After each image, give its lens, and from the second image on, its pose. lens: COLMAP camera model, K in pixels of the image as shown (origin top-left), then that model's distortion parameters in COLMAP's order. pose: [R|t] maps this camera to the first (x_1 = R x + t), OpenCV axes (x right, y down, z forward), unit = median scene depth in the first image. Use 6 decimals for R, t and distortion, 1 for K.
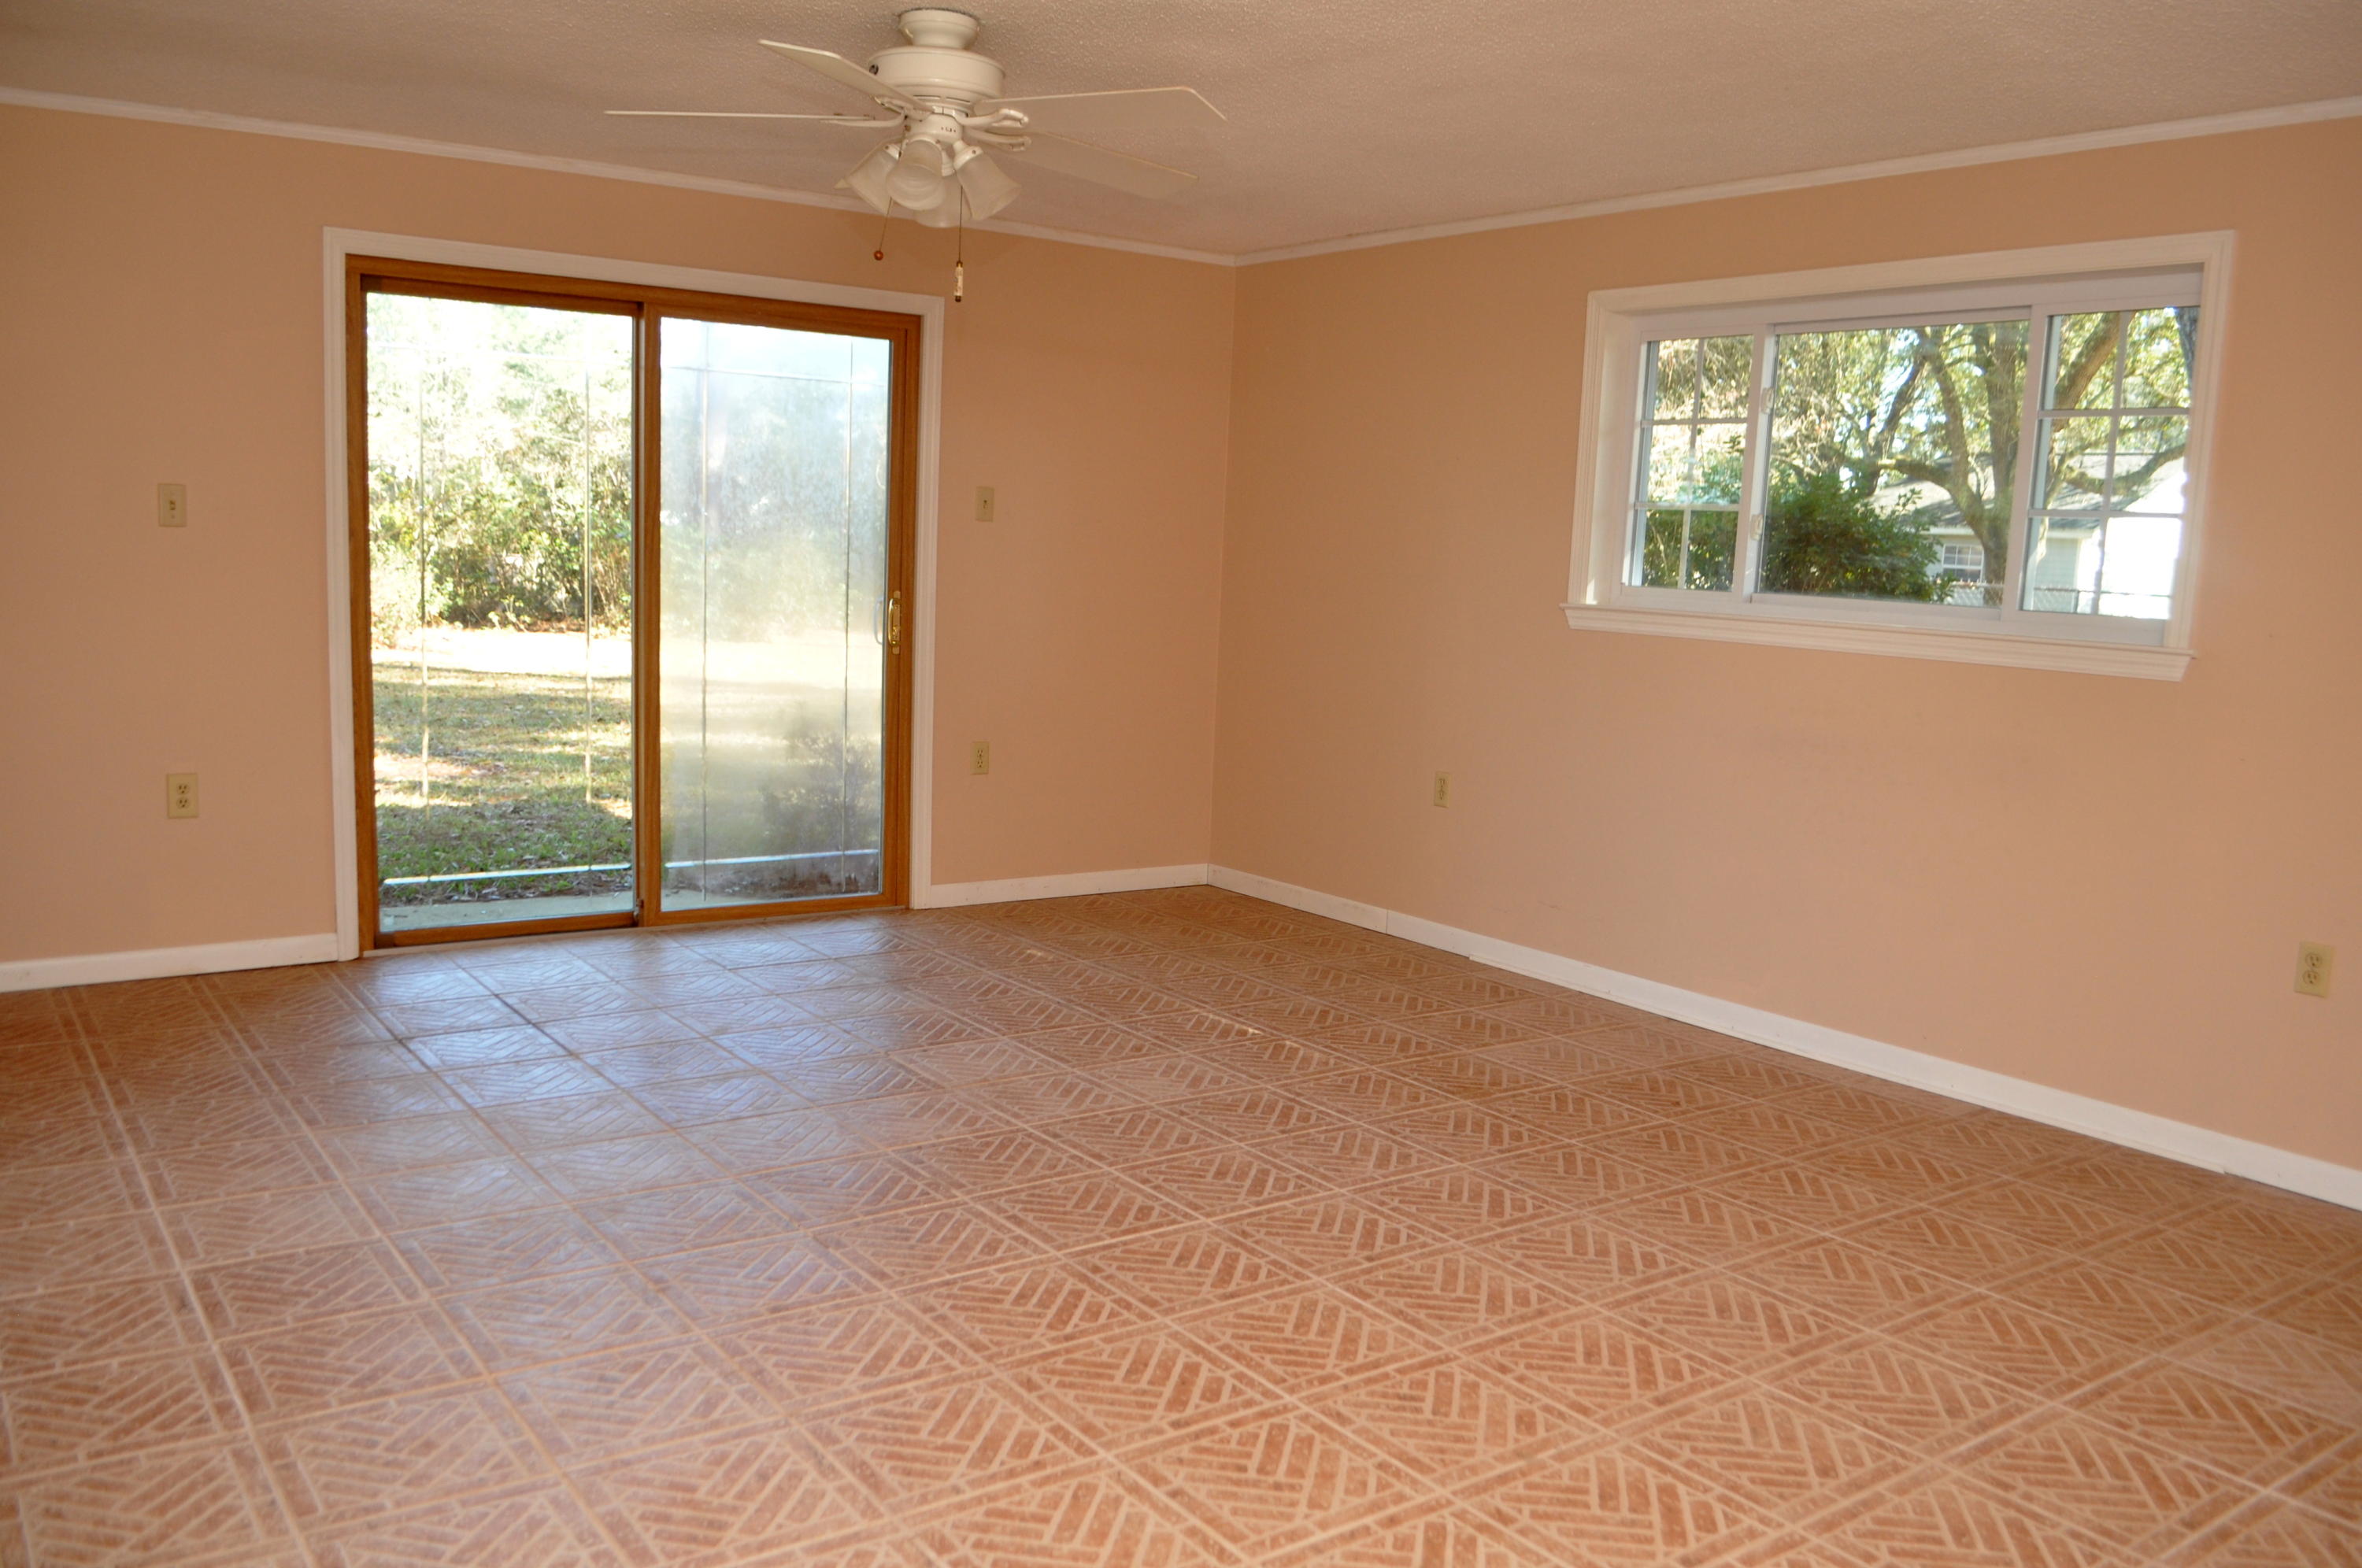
lens RADIAL K [[1872.2, 0, 1196.7], [0, 1872.2, 785.1], [0, 0, 1]] dist [-0.058697, -0.008934]
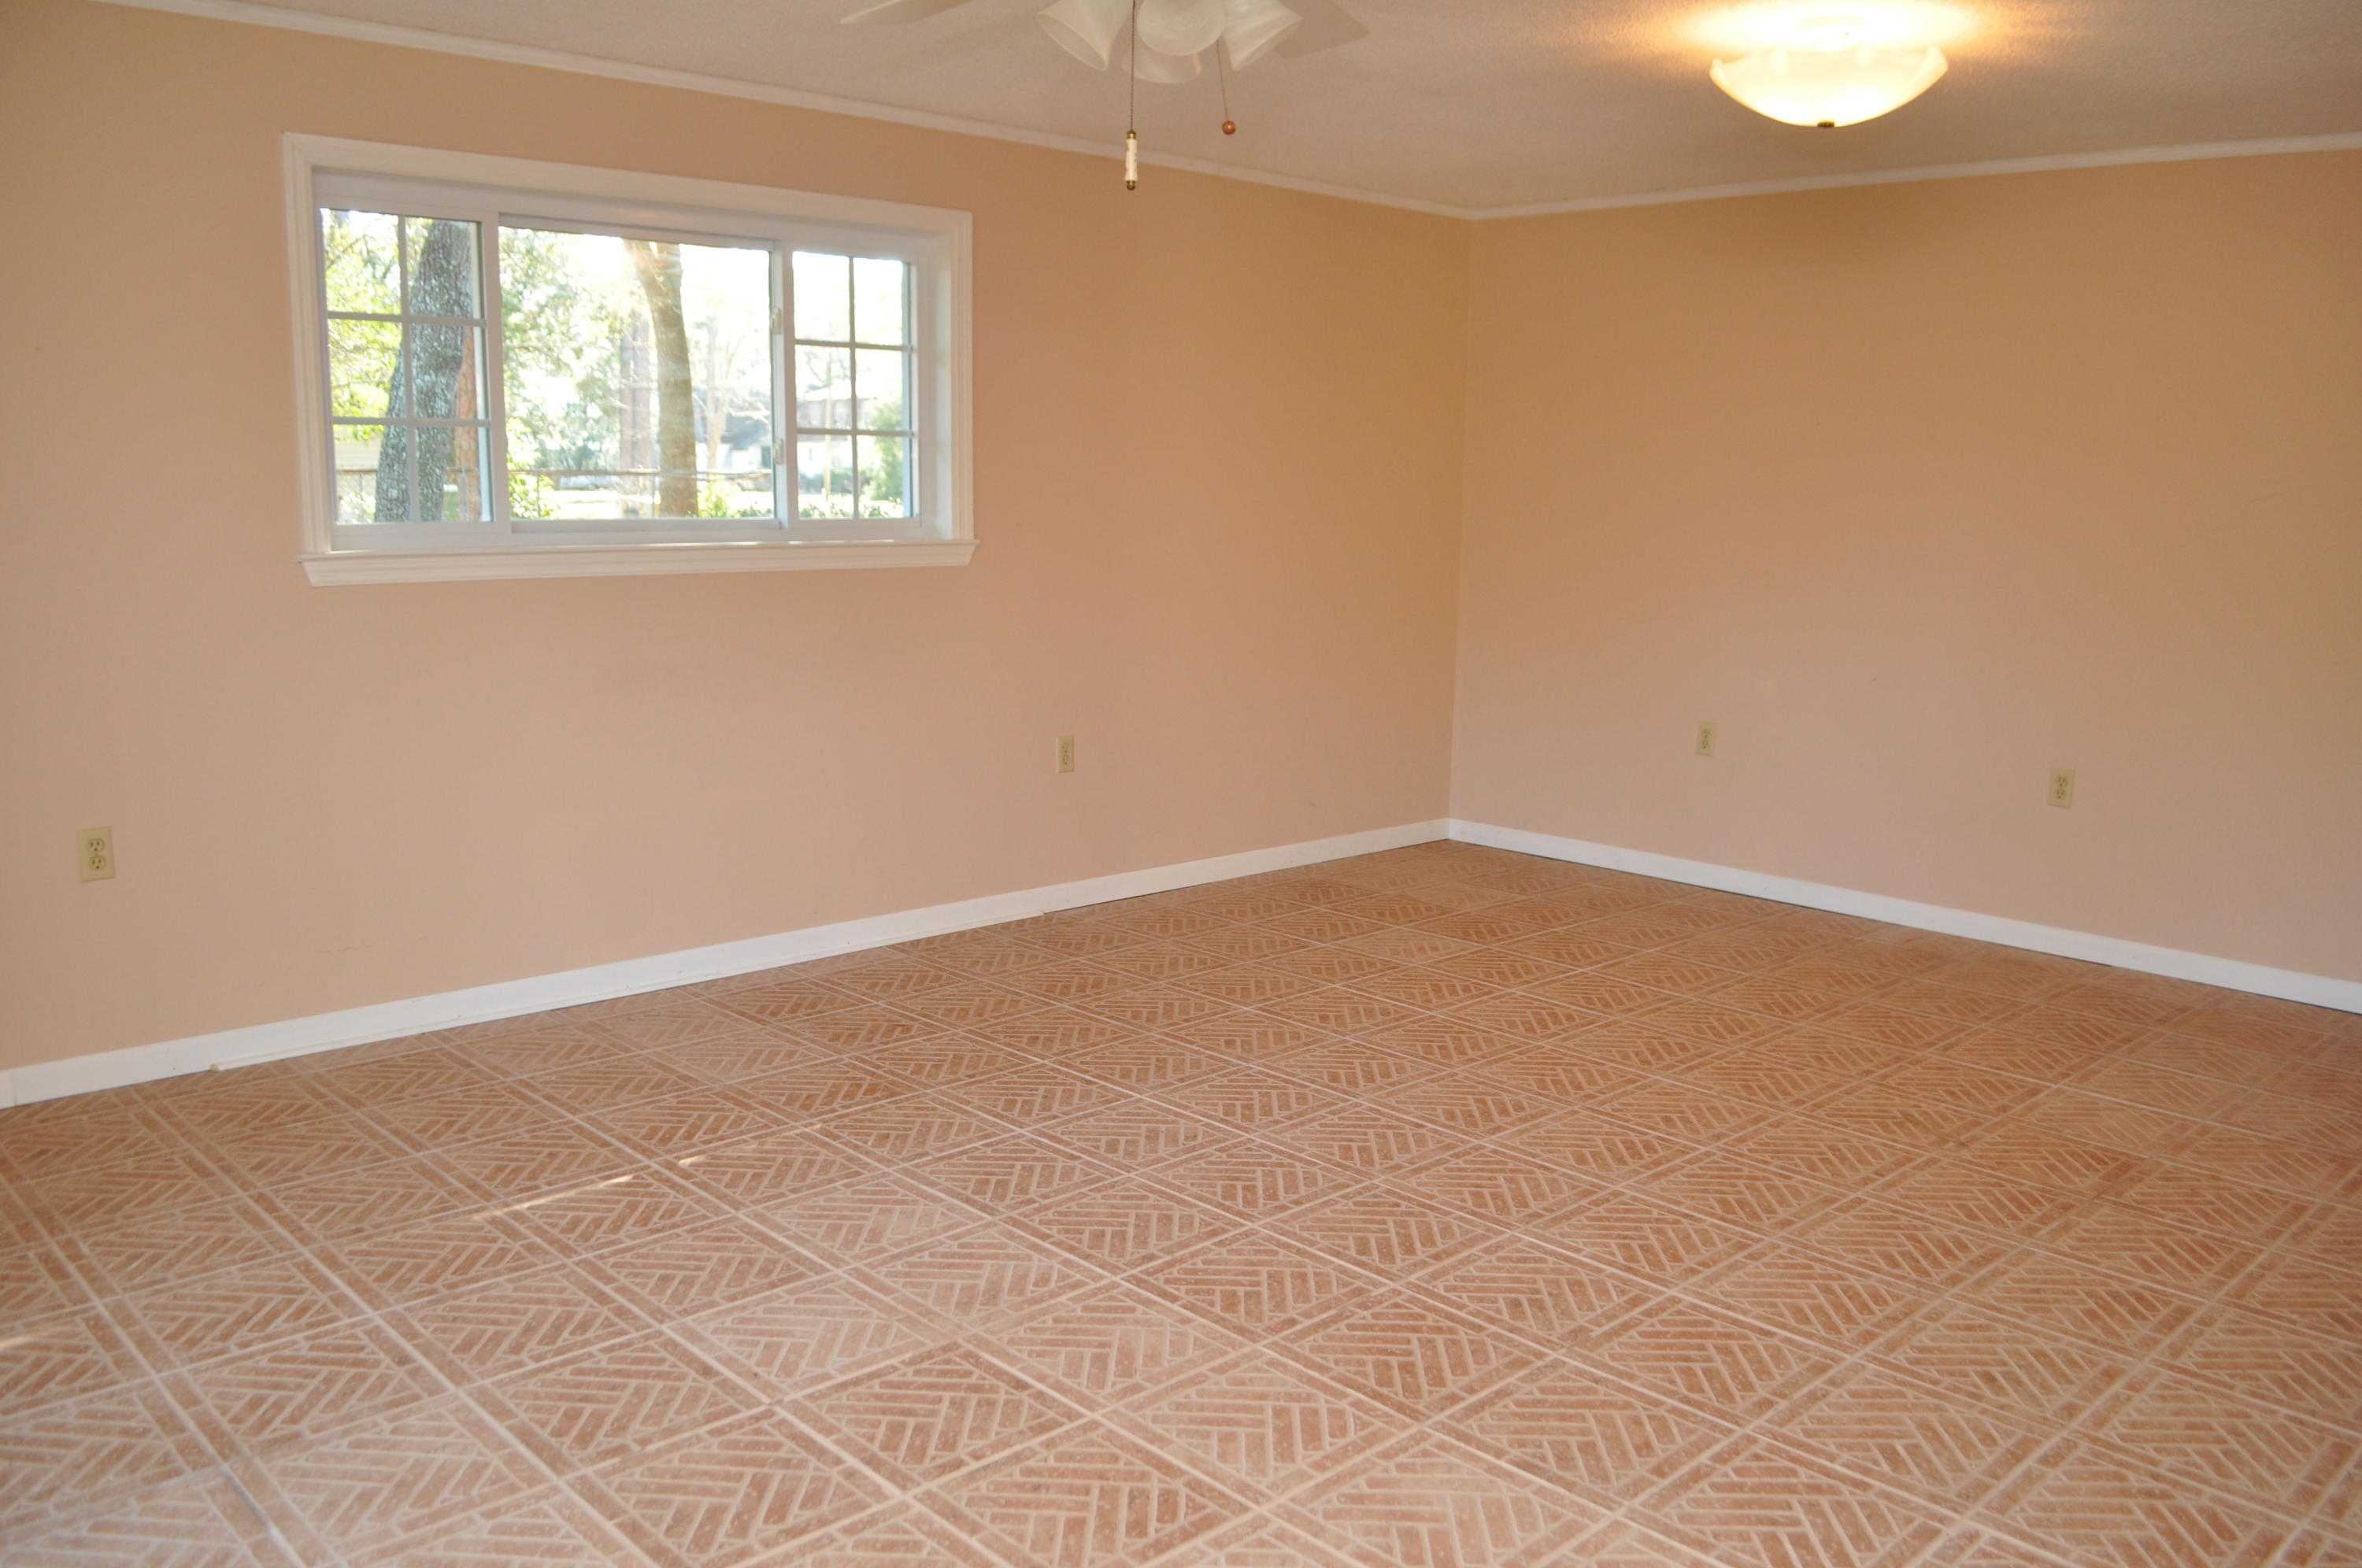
lens RADIAL K [[1872.2, 0, 1189.1], [0, 1872.2, 796.2], [0, 0, 1]] dist [-0.058697, -0.008934]
pose [[-0.122680, -0.216321, 0.968584, -0.787848], [0.101741, 0.968073, 0.229093, -0.184599], [-0.987217, 0.126650, -0.096754, 0.989390]]
